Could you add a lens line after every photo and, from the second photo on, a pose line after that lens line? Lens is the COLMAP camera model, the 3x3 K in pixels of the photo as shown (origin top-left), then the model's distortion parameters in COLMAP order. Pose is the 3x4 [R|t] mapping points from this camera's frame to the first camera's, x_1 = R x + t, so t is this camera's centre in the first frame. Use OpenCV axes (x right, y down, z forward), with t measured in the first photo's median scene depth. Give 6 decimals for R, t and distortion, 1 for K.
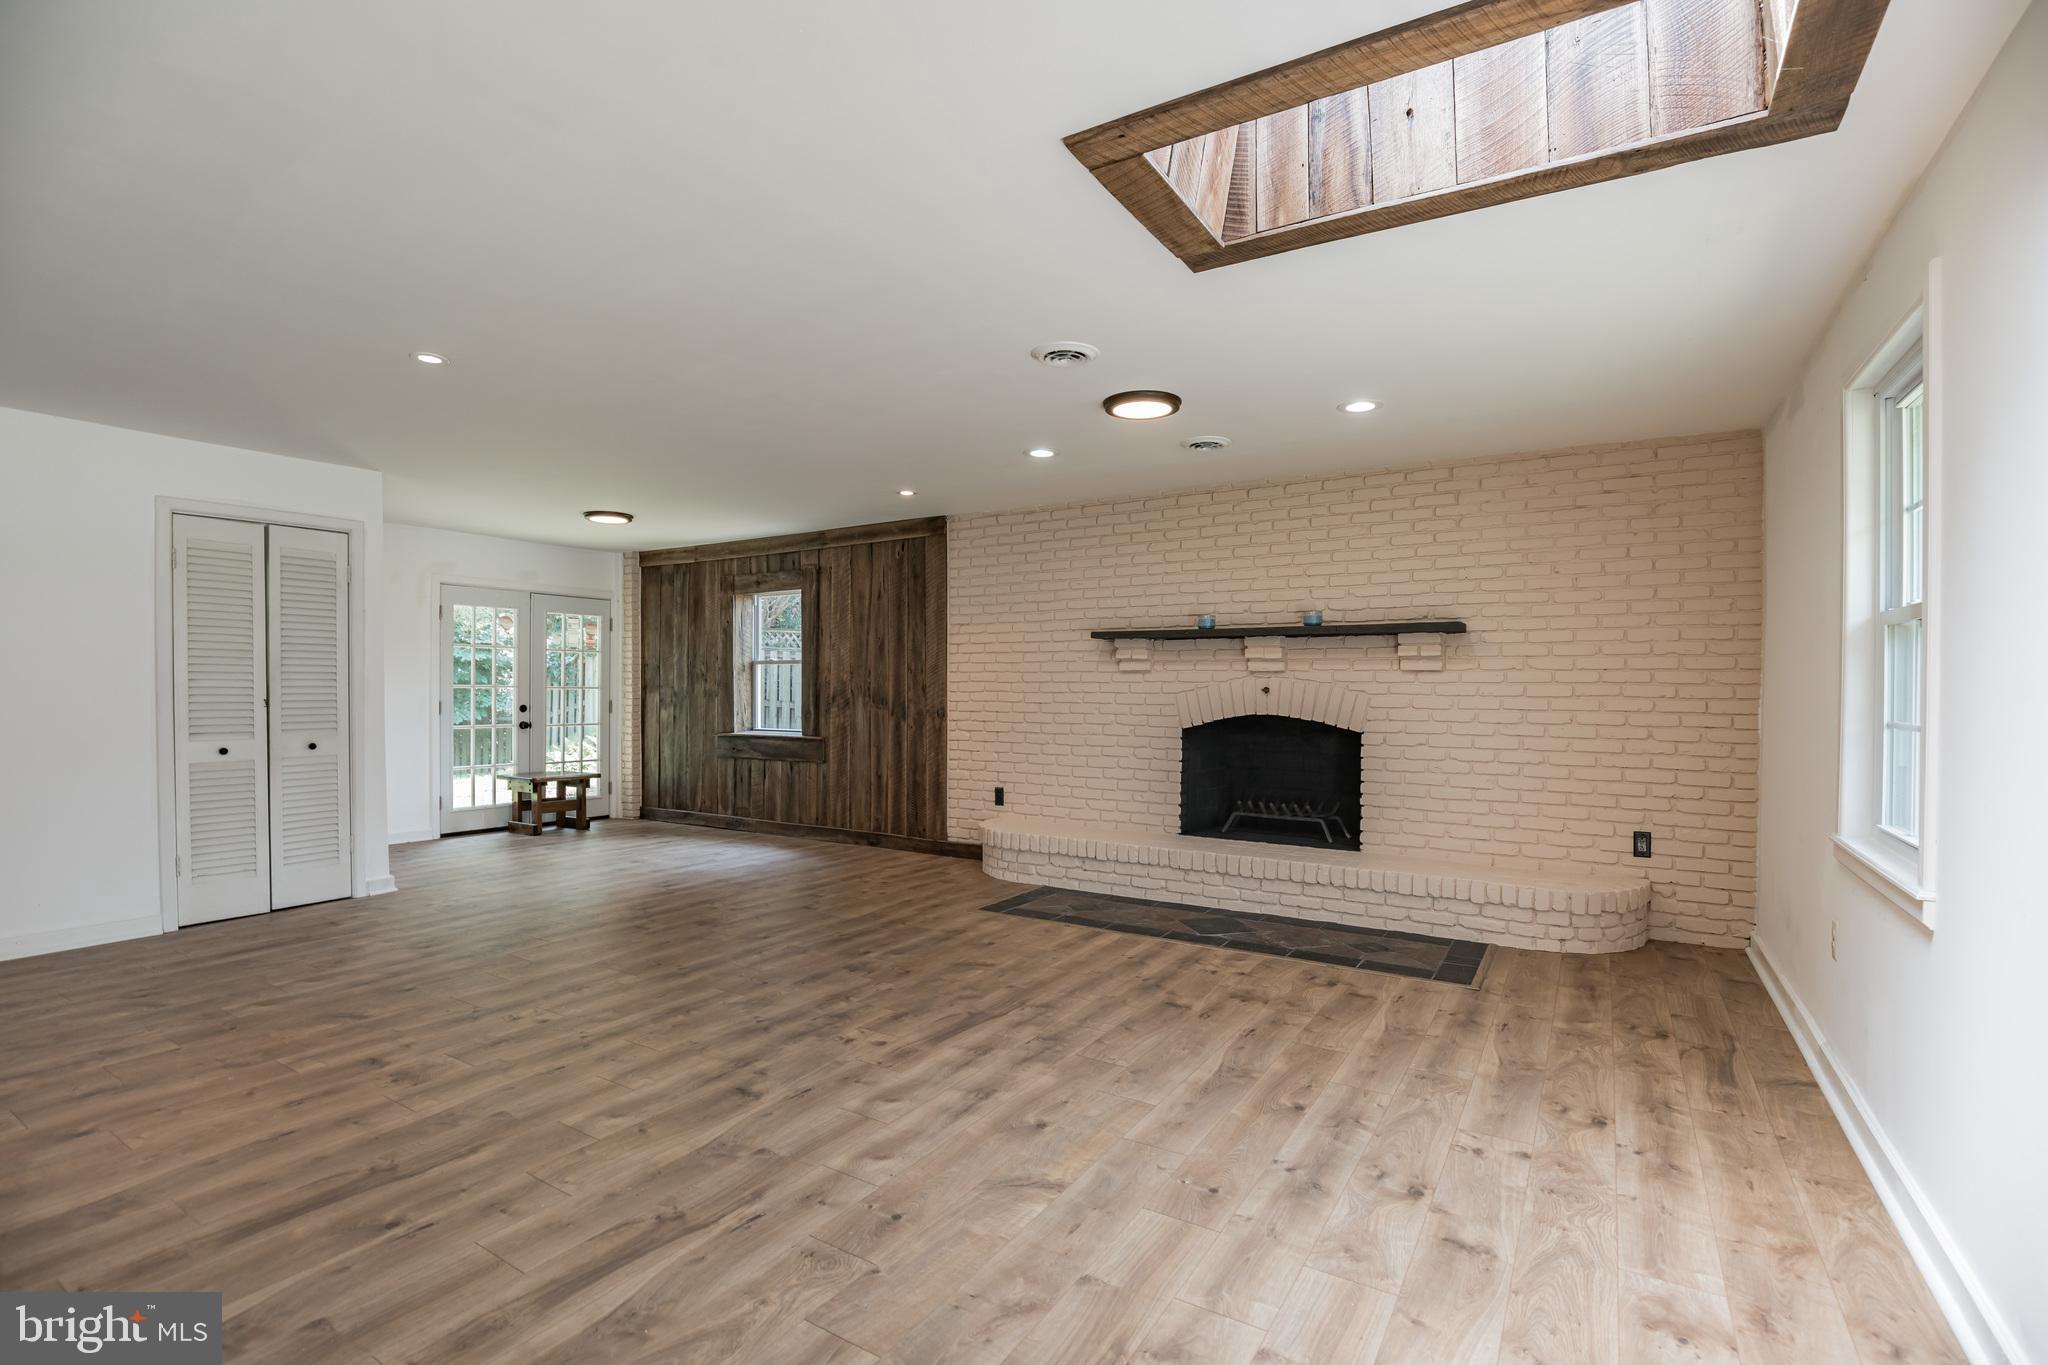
lens RADIAL K [[948.6, 0, 1013.4], [0, 948.6, 692.7], [0, 0, 1]] dist [-0.034410, 0.002134]
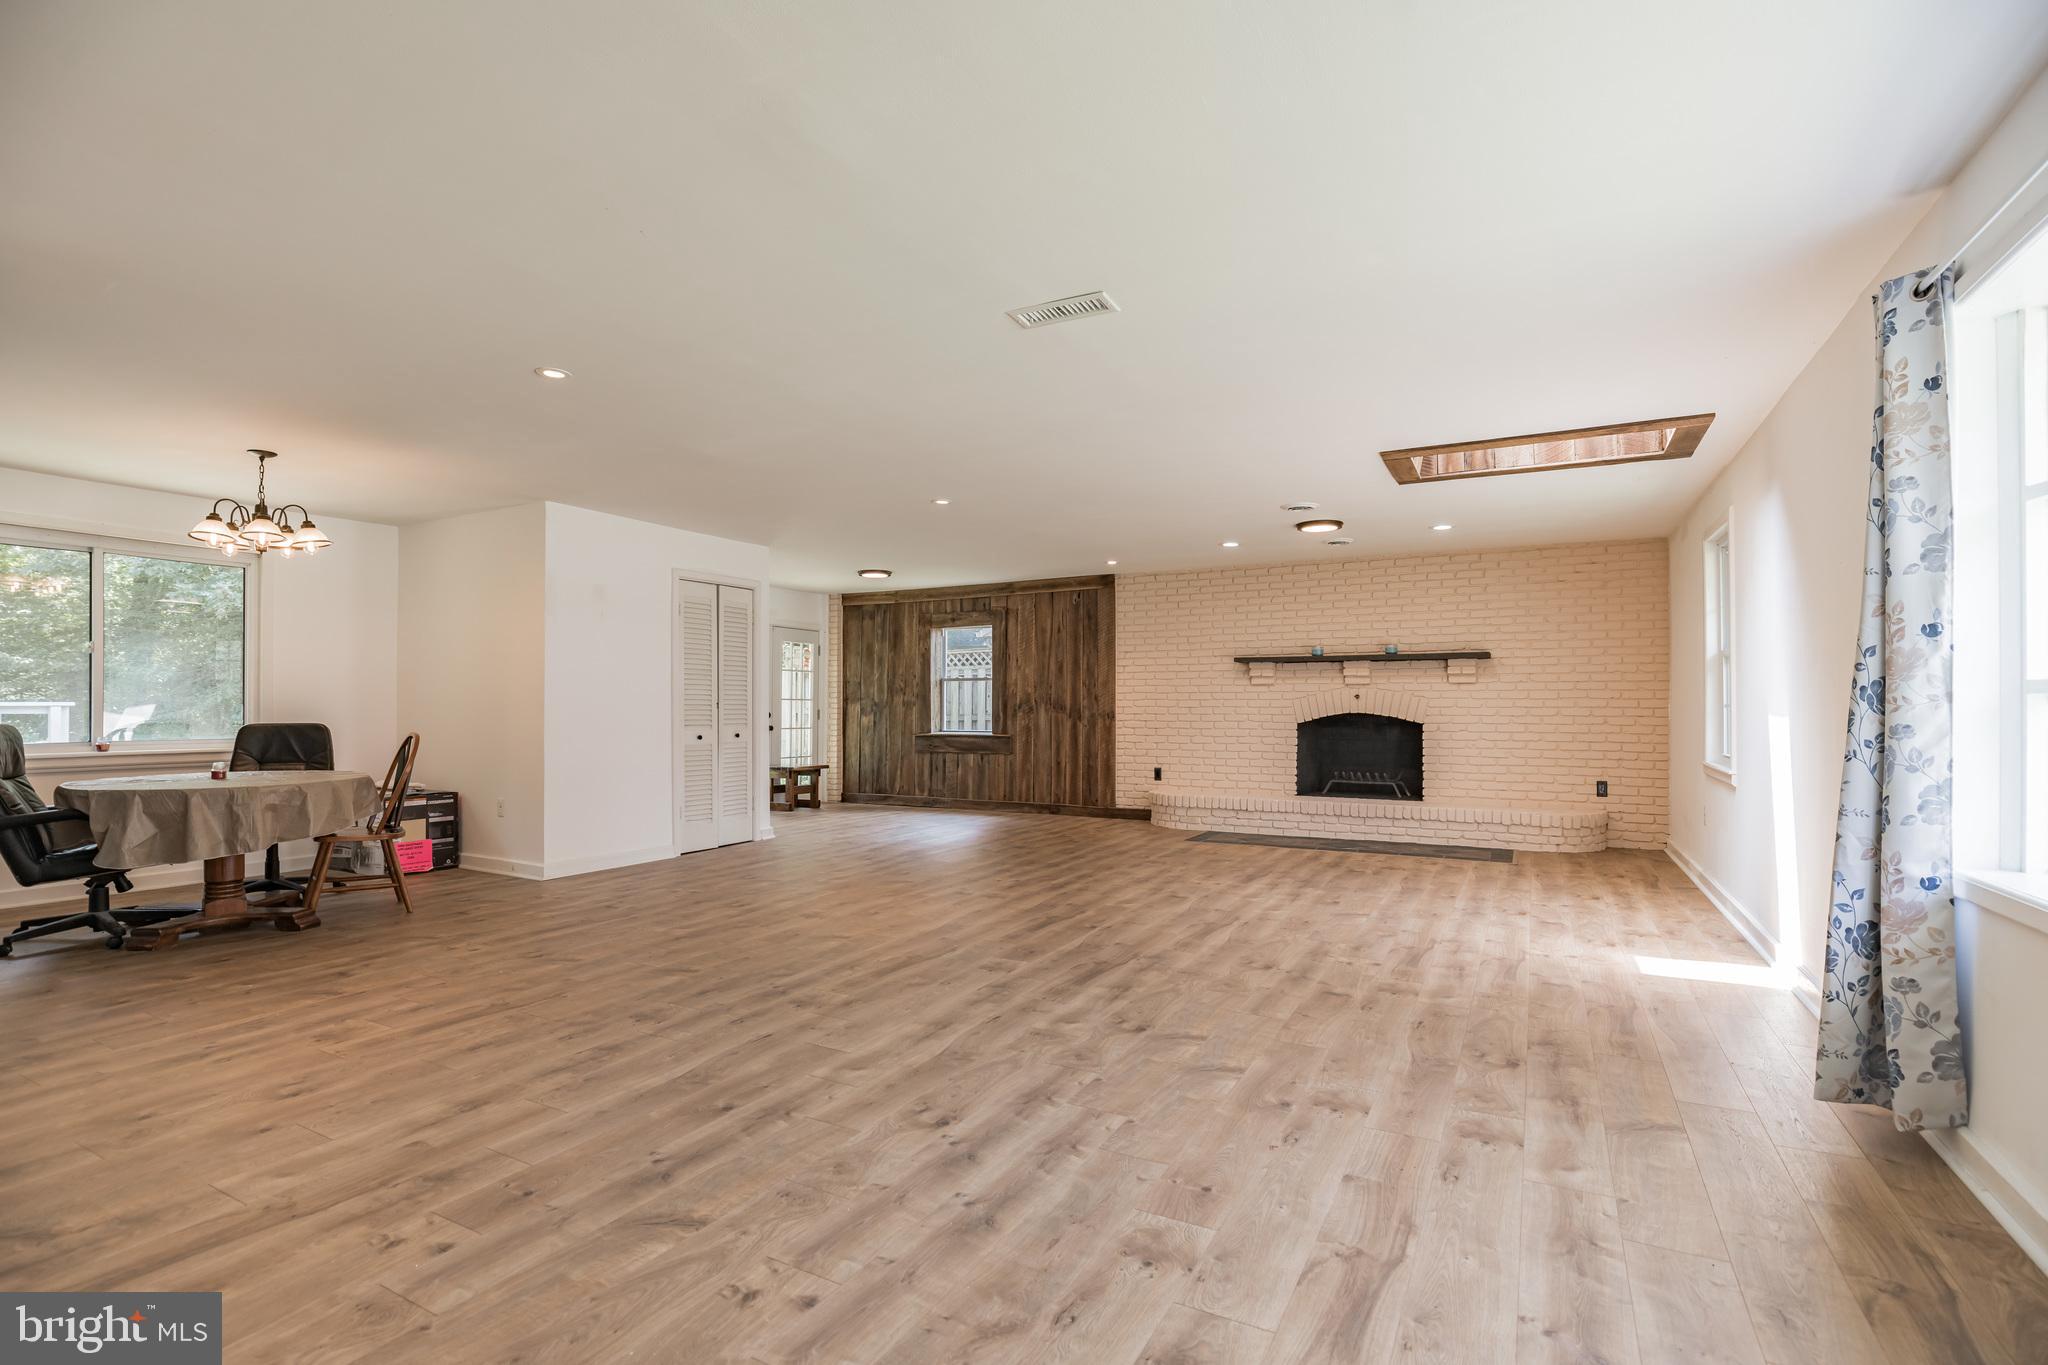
lens RADIAL K [[948.6, 0, 1034.4], [0, 948.6, 687.2], [0, 0, 1]] dist [-0.034410, 0.002134]
pose [[0.998138, -0.001379, 0.060974, -0.320490], [0.003100, 0.999599, -0.028143, 0.021941], [-0.060911, 0.028280, 0.997742, -0.444245]]
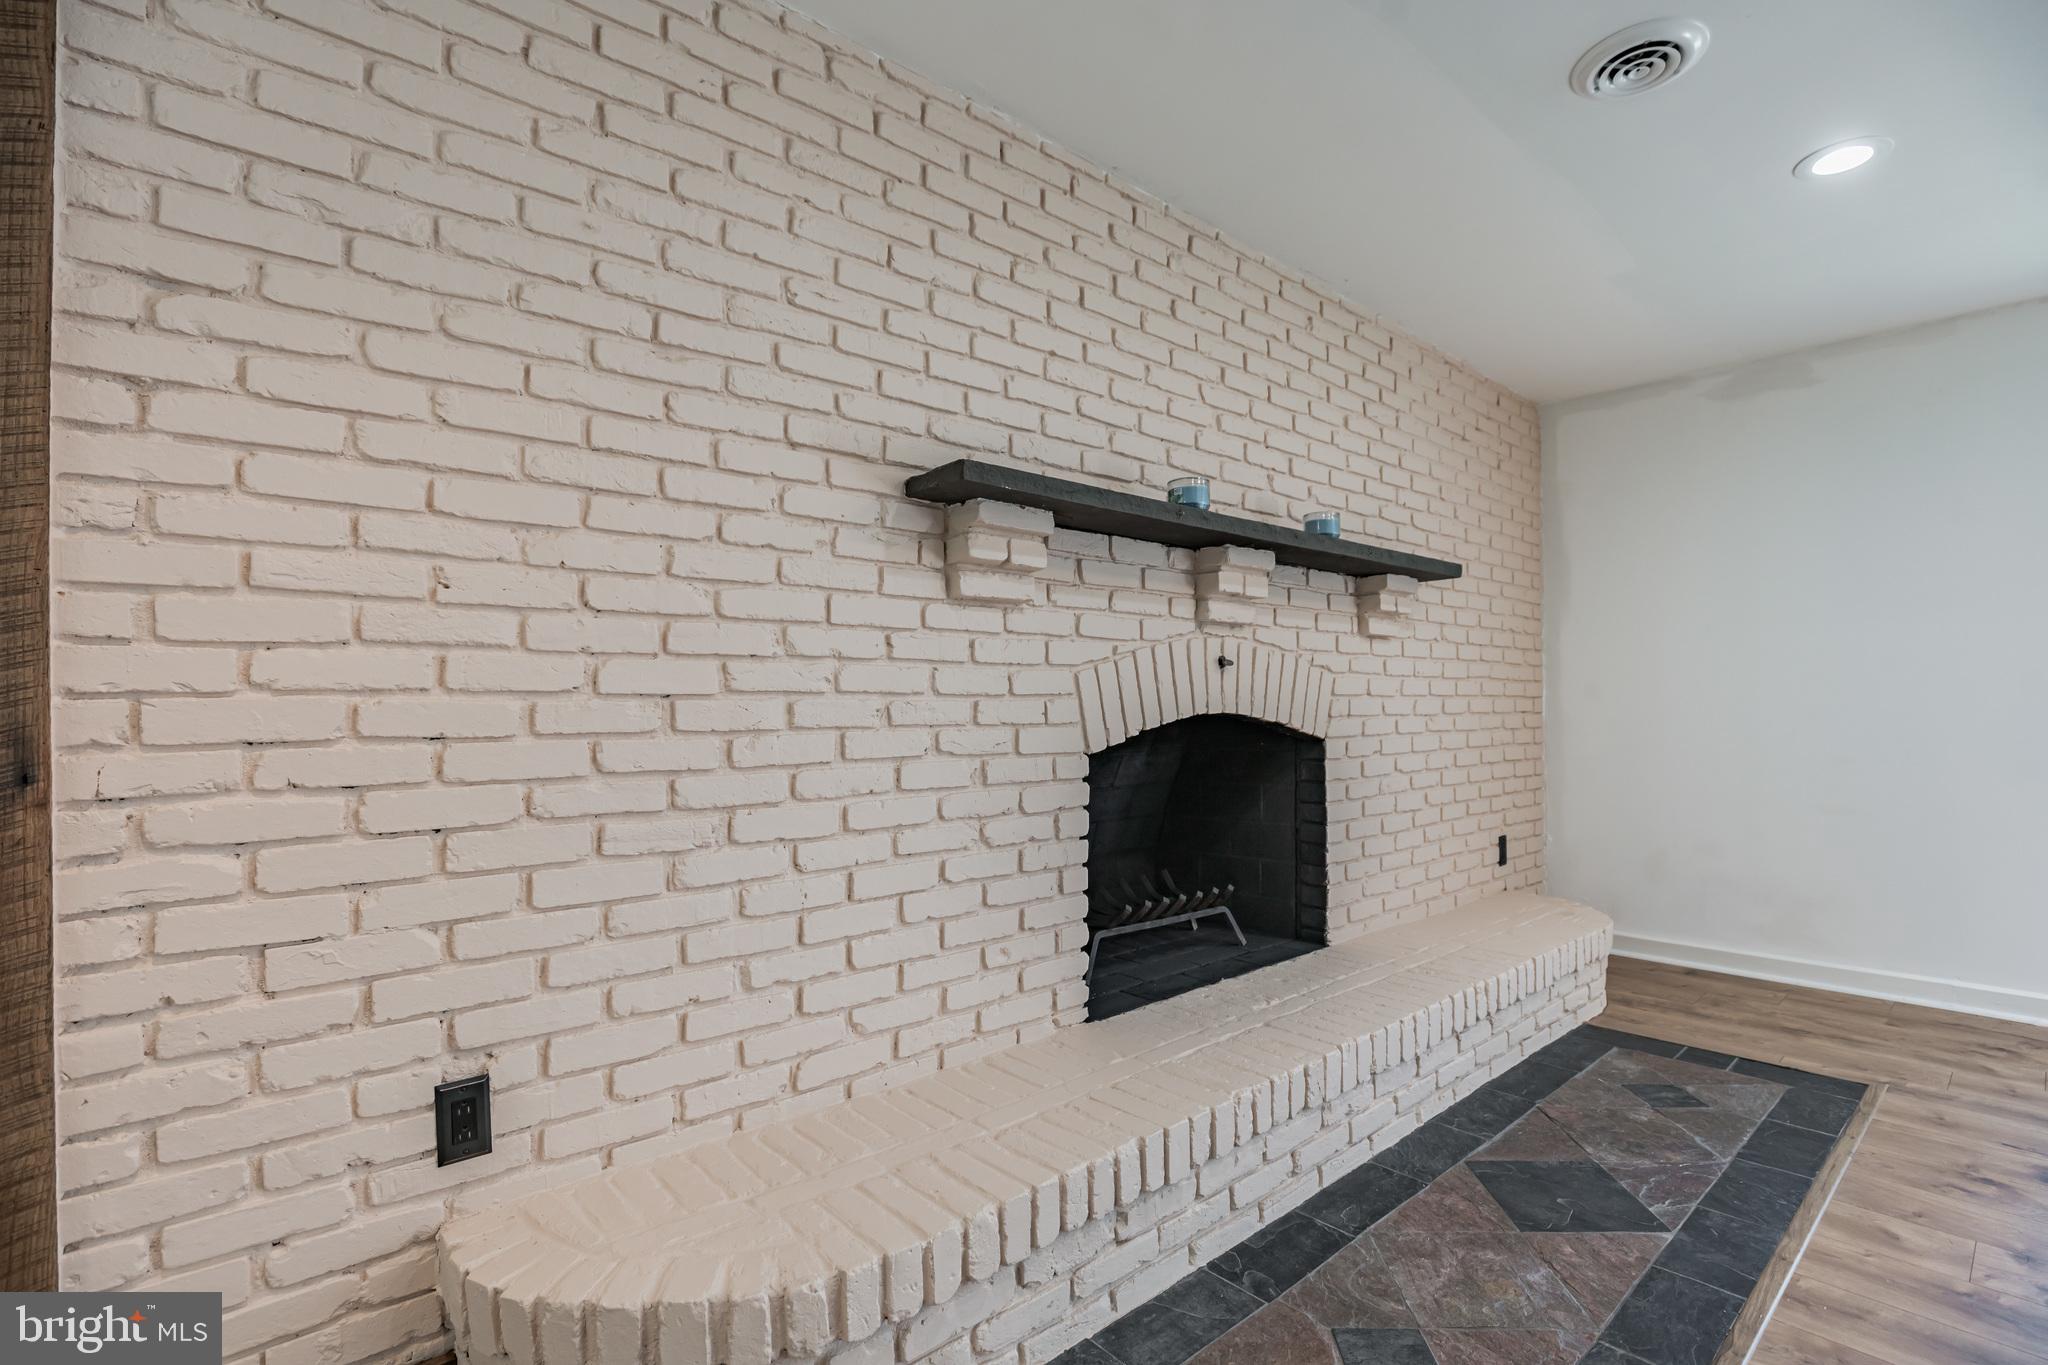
lens RADIAL K [[948.6, 0, 1033.8], [0, 948.6, 699.7], [0, 0, 1]] dist [-0.034410, 0.002134]
pose [[0.270006, -0.006326, 0.962838, -0.212682], [0.011002, 0.999933, 0.003484, 0.013152], [-0.962796, 0.009653, 0.270058, 0.918933]]
